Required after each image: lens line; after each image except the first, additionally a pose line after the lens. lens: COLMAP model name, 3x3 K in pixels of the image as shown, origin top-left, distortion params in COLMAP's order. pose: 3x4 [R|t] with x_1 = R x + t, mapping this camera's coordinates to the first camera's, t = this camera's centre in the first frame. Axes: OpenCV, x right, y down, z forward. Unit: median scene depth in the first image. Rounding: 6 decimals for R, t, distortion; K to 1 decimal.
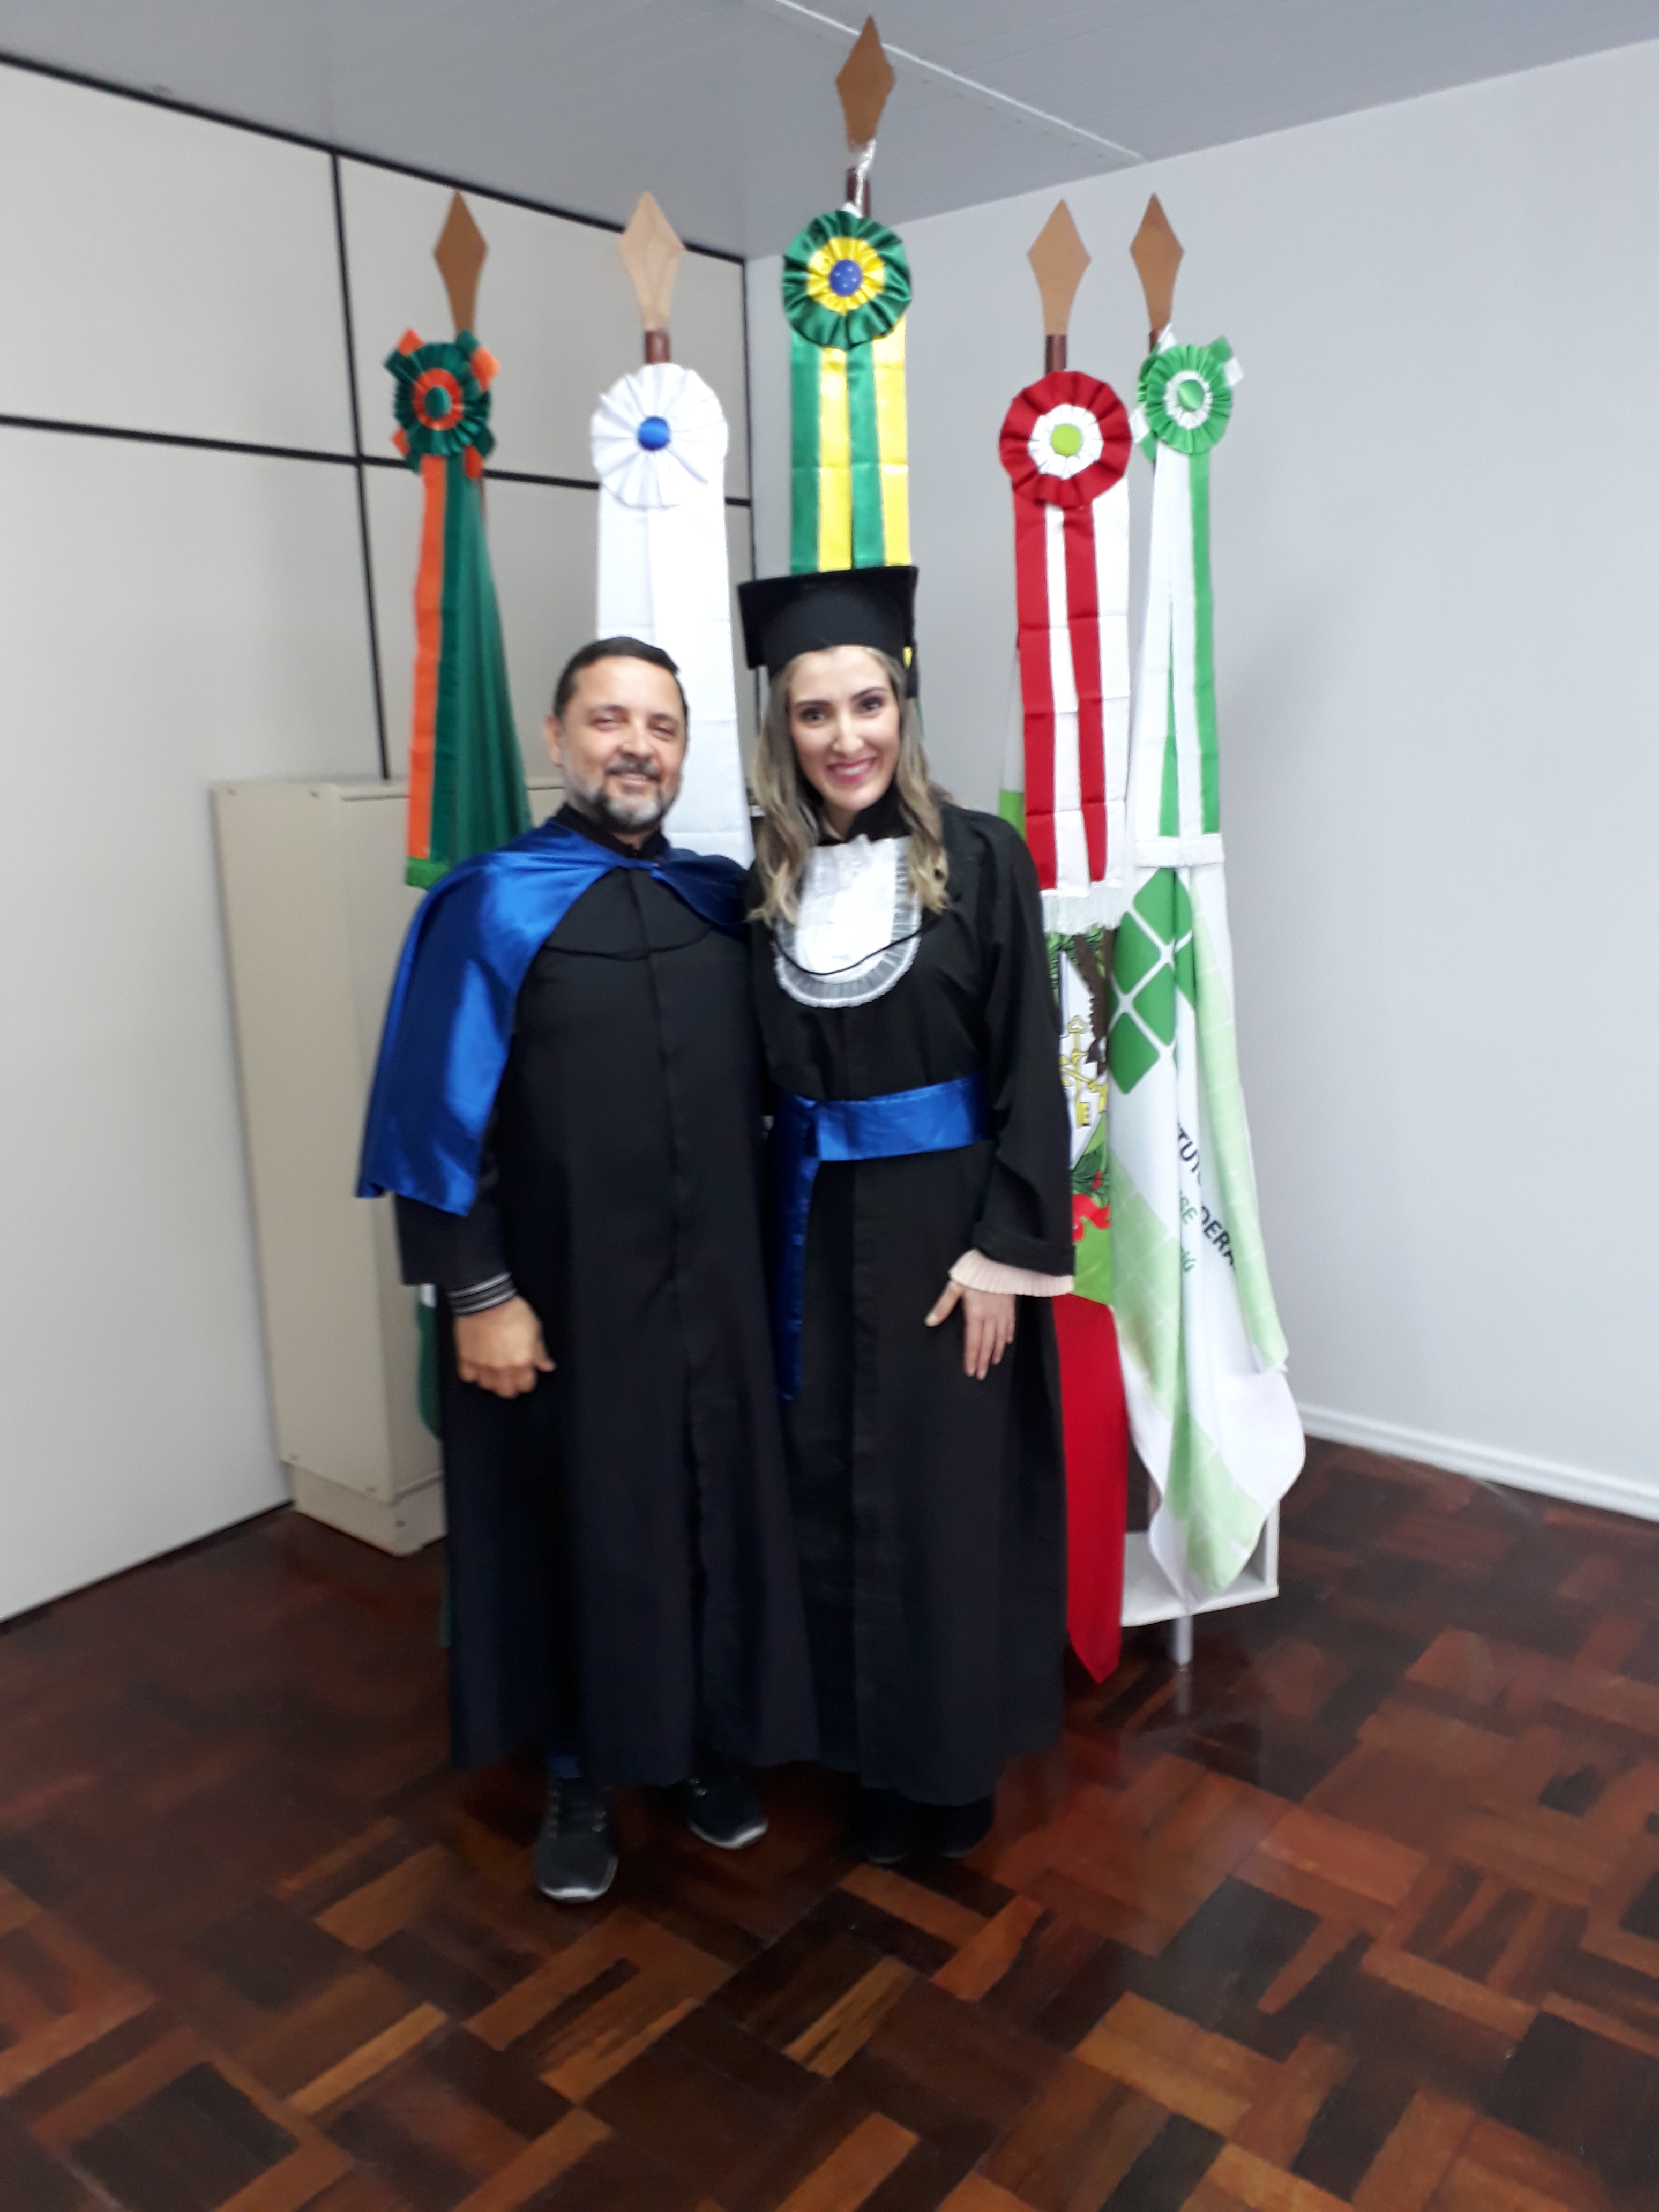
lens RADIAL K [[1780.8, 0, 796.8], [0, 1780.8, 1091.6], [0, 0, 1]] dist [0.045729, -0.056599]
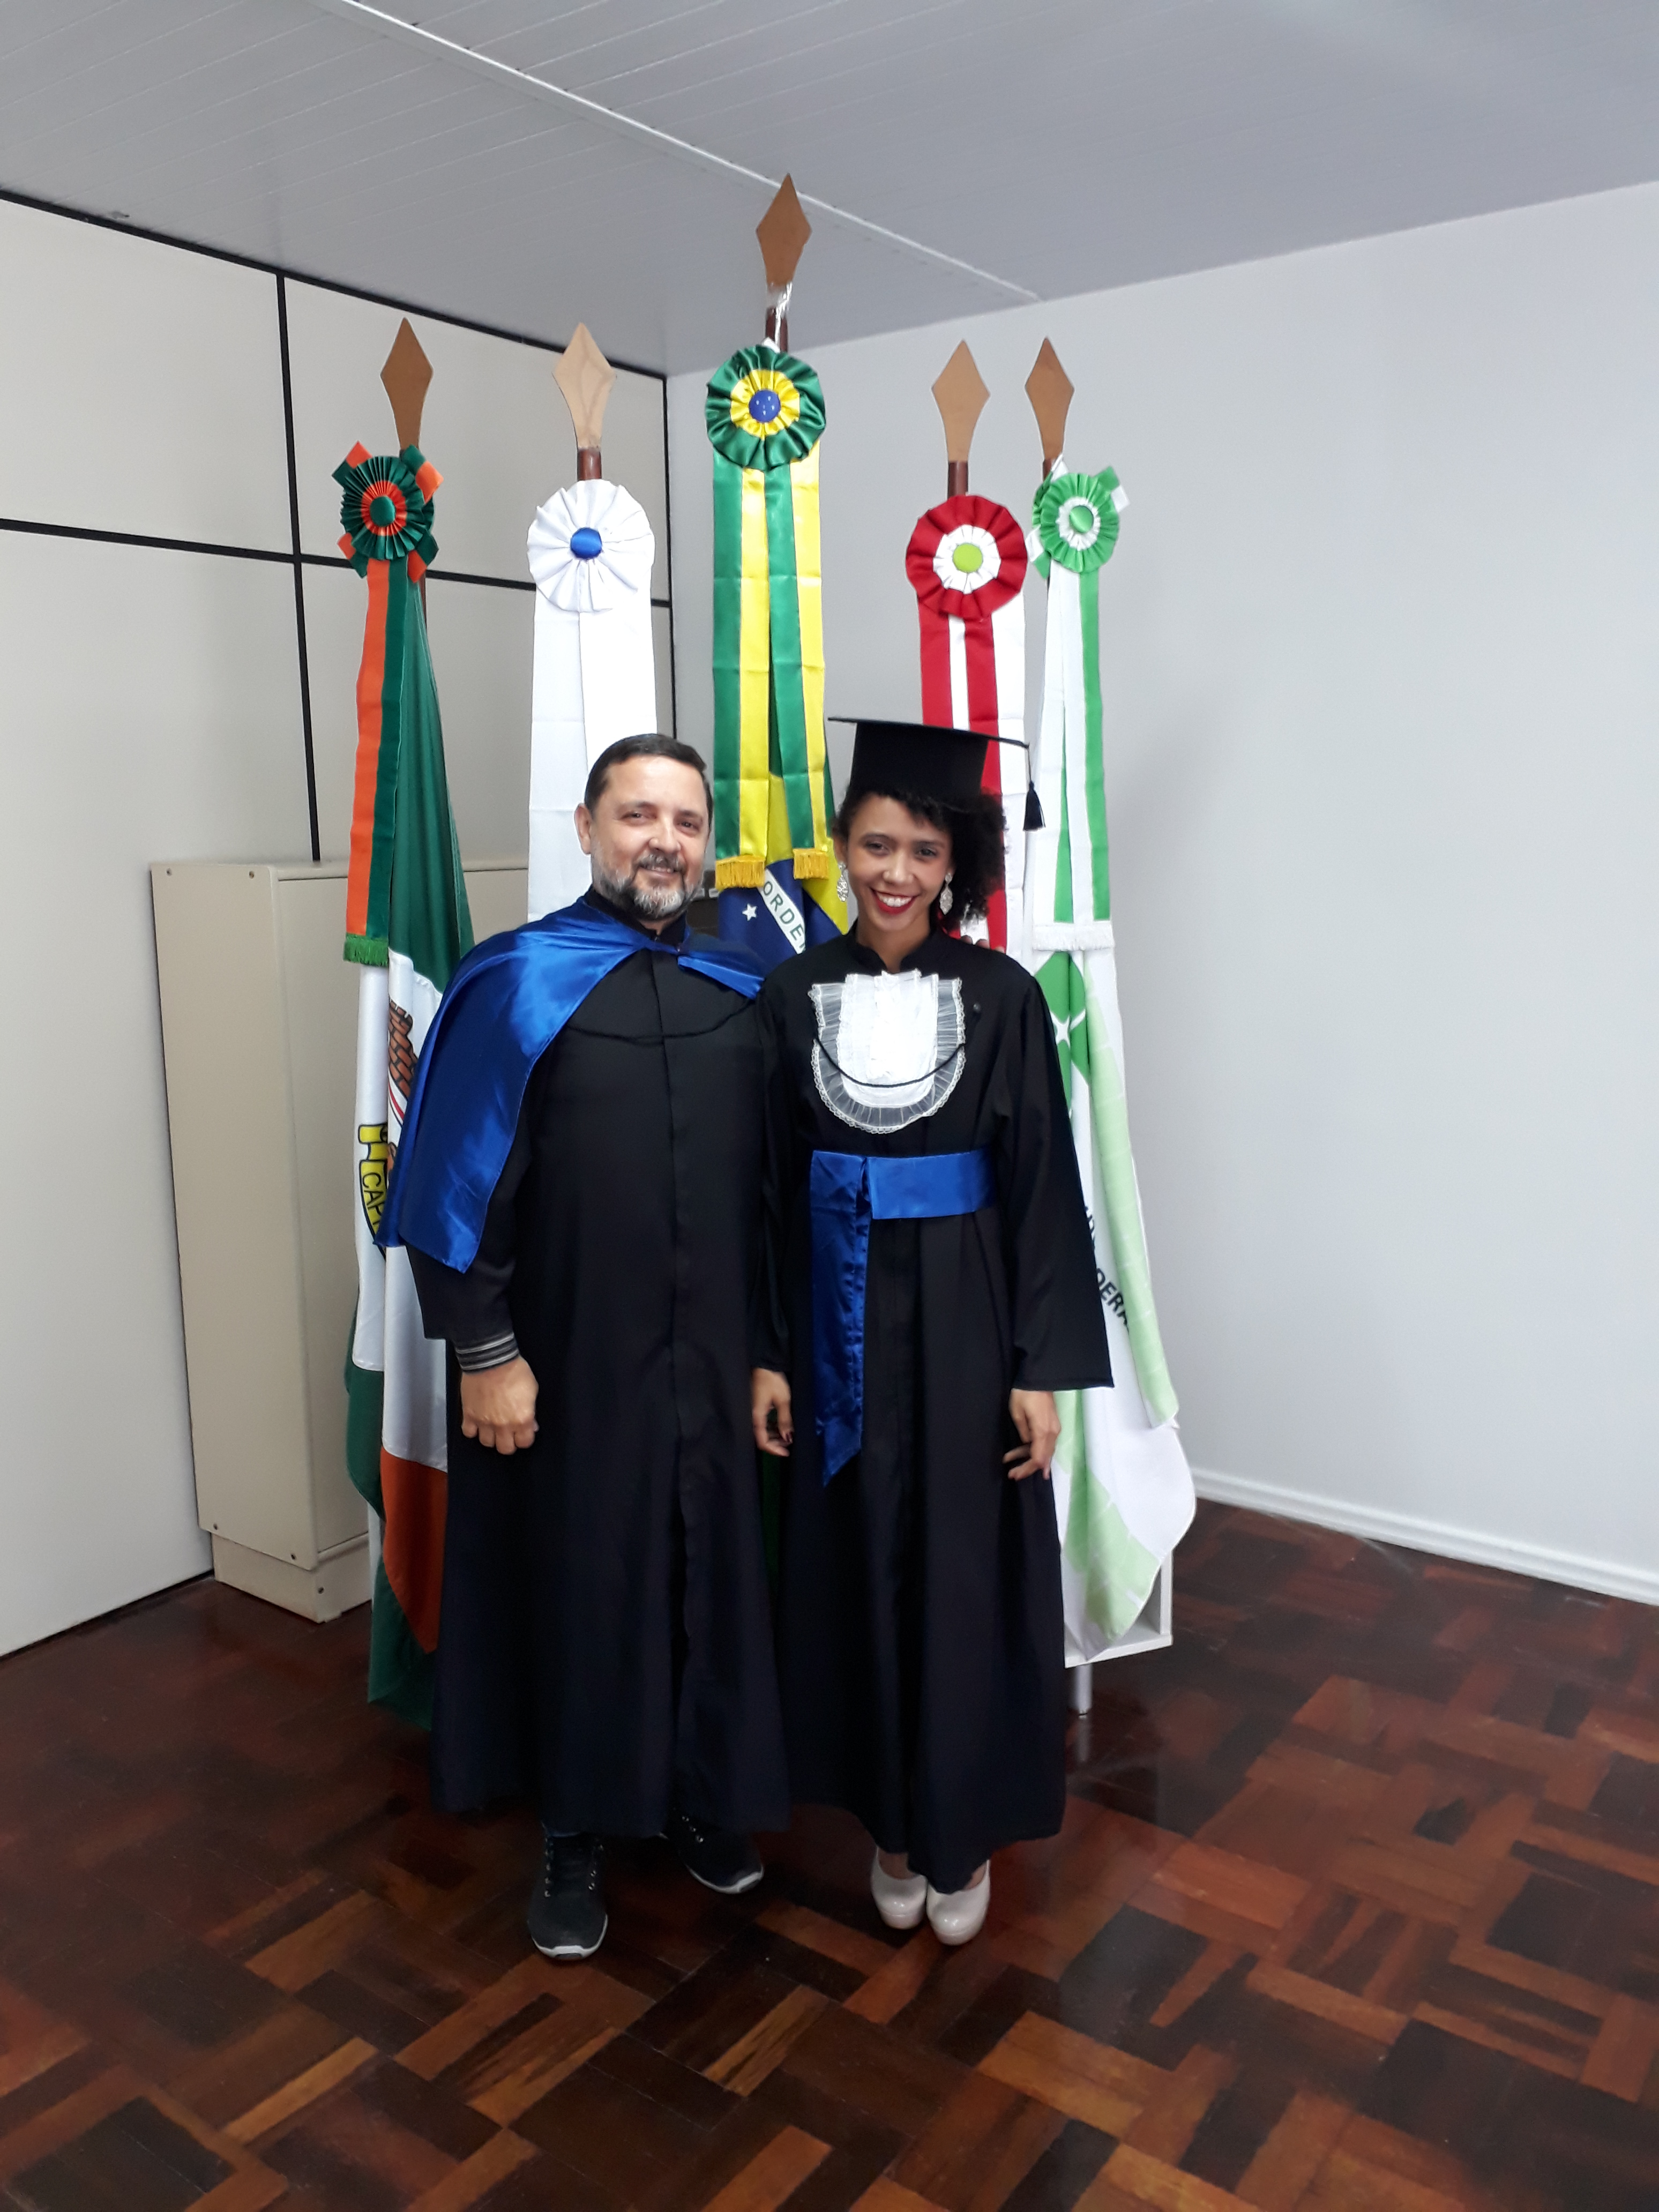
lens RADIAL K [[1775.3, 0, 797.7], [0, 1775.3, 1093.6], [0, 0, 1]] dist [0.079398, -0.145892]
pose [[0.998664, 0.004776, 0.051444, -0.006380], [-0.002238, 0.998782, -0.049282, 0.013739], [-0.051617, 0.049101, 0.997459, -0.057300]]
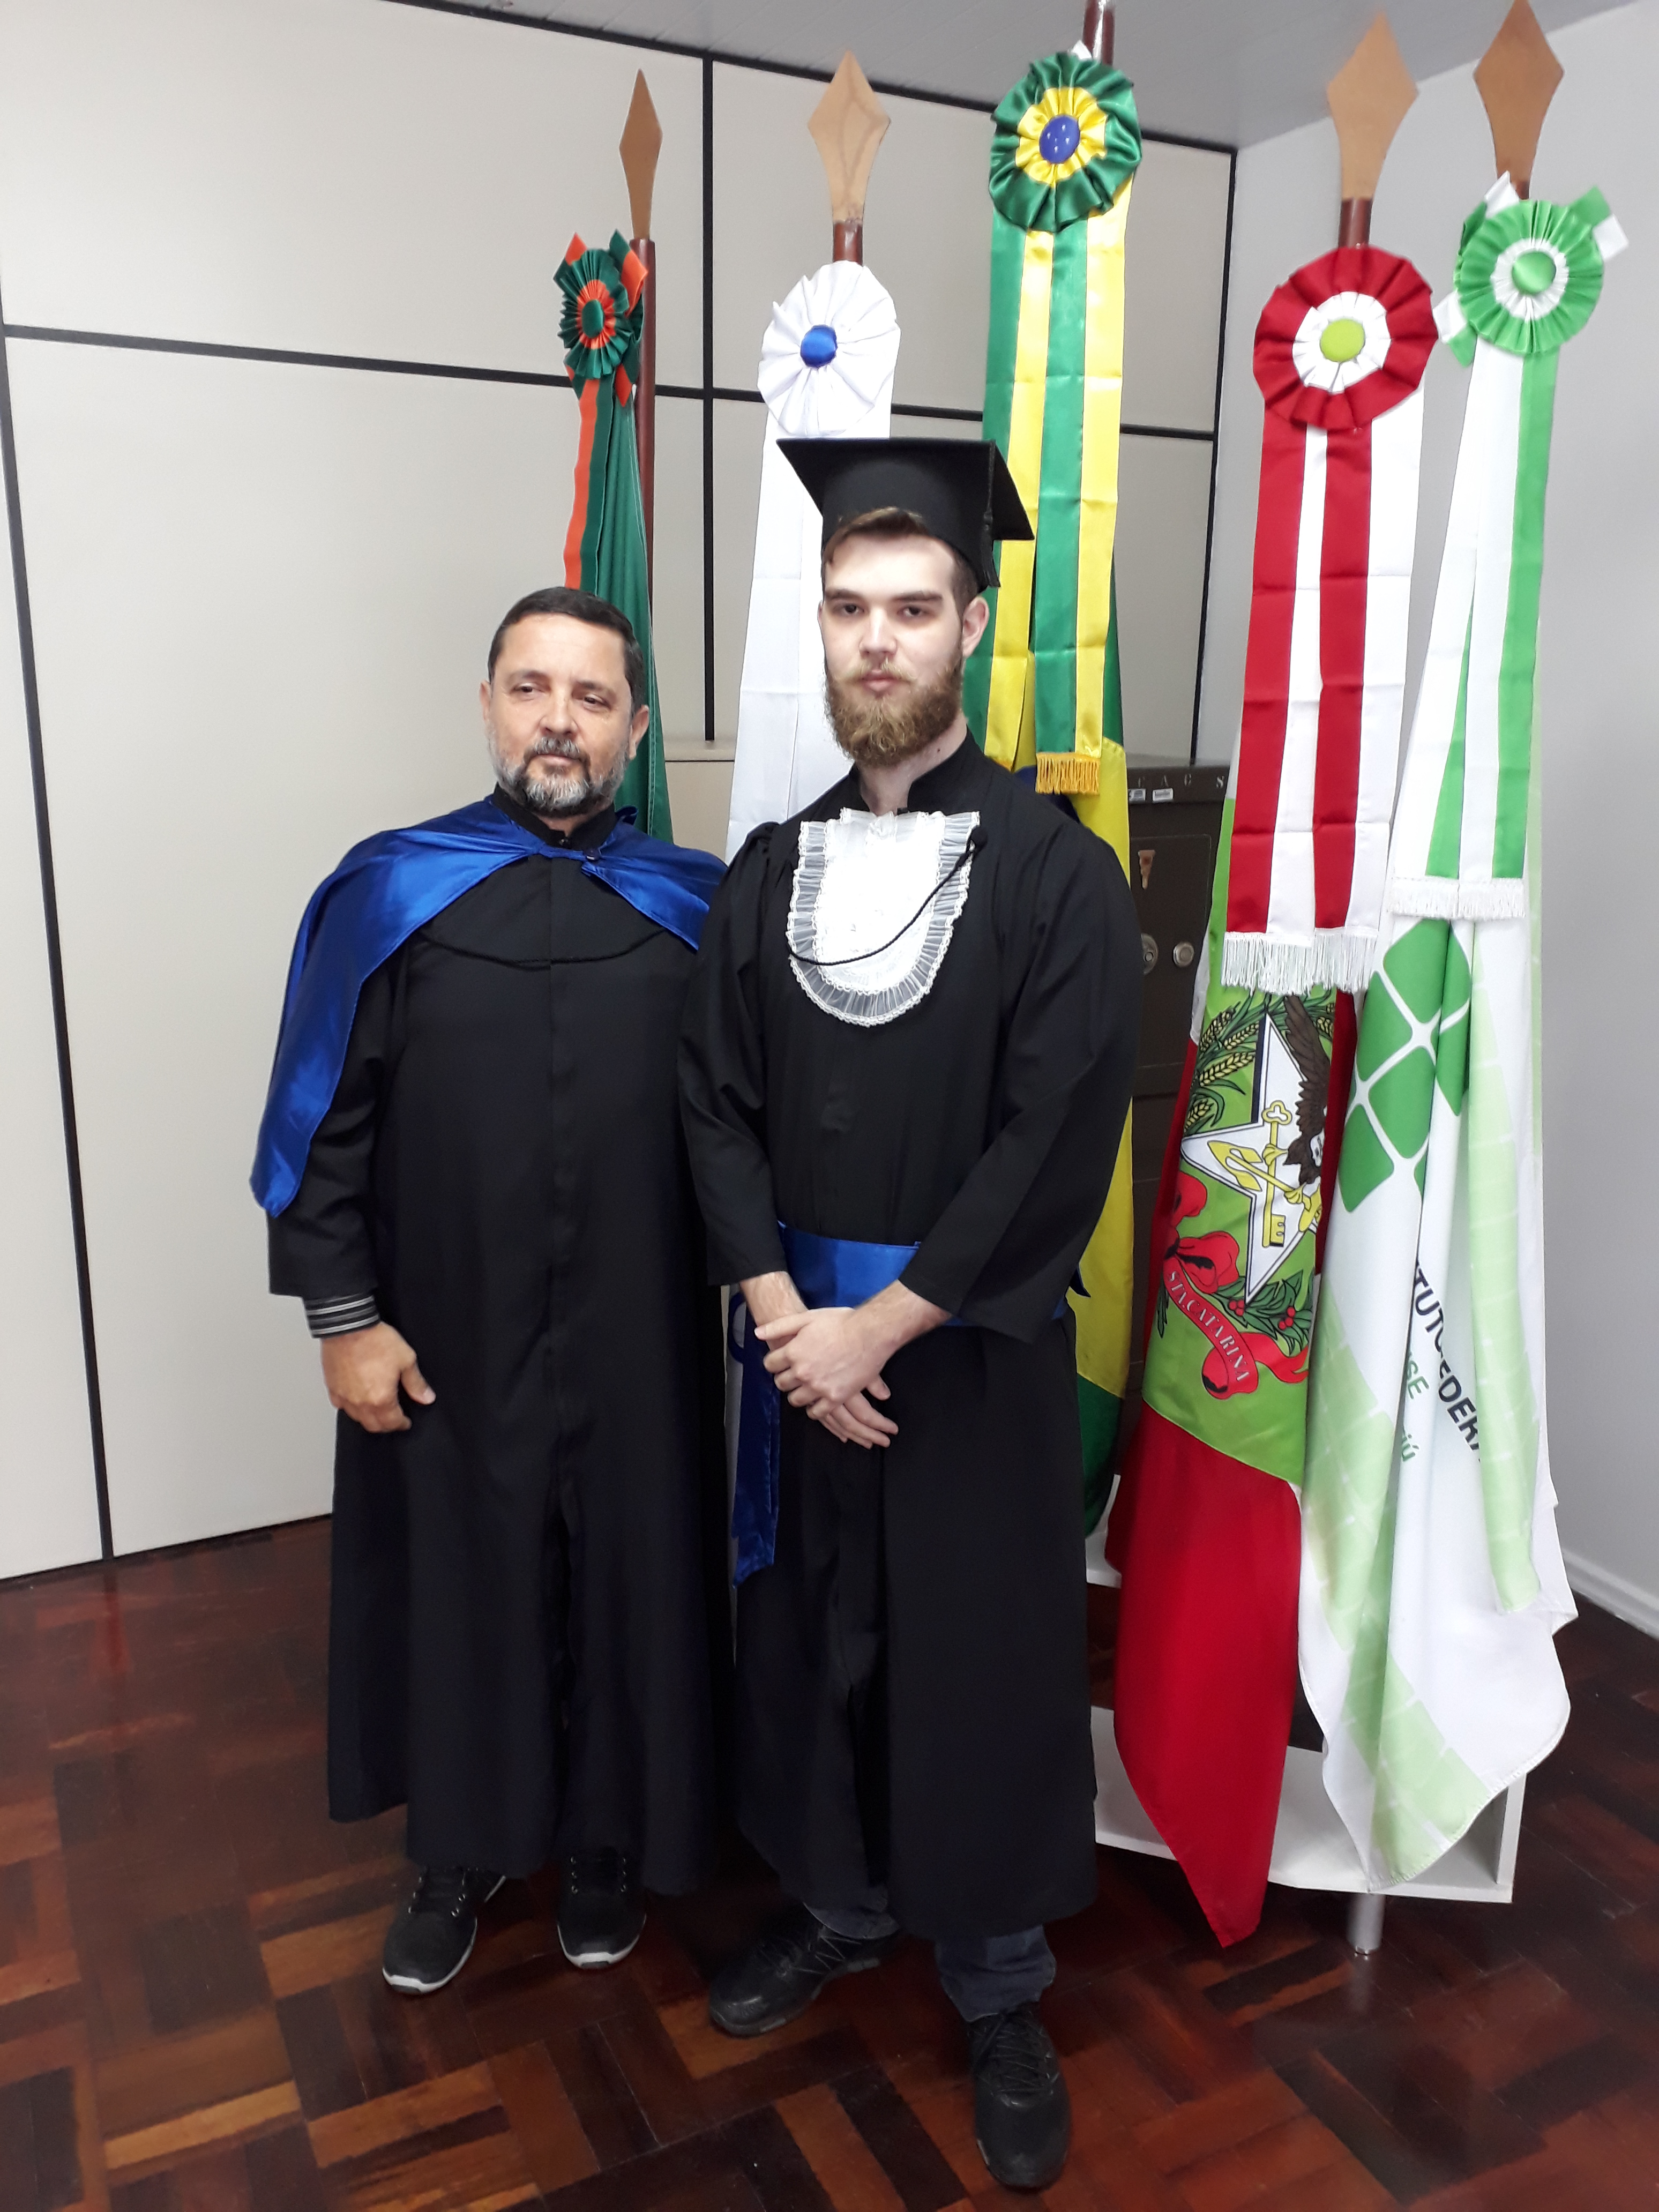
lens RADIAL K [[1780.8, 0, 796.8], [0, 1780.8, 1091.6], [0, 0, 1]] dist [0.045729, -0.056599]
pose [[0.913391, 0.132867, -0.384790, 0.272556], [-0.124050, 0.991125, 0.047772, -0.059433], [0.387722, 0.004099, 0.921767, 0.219820]]
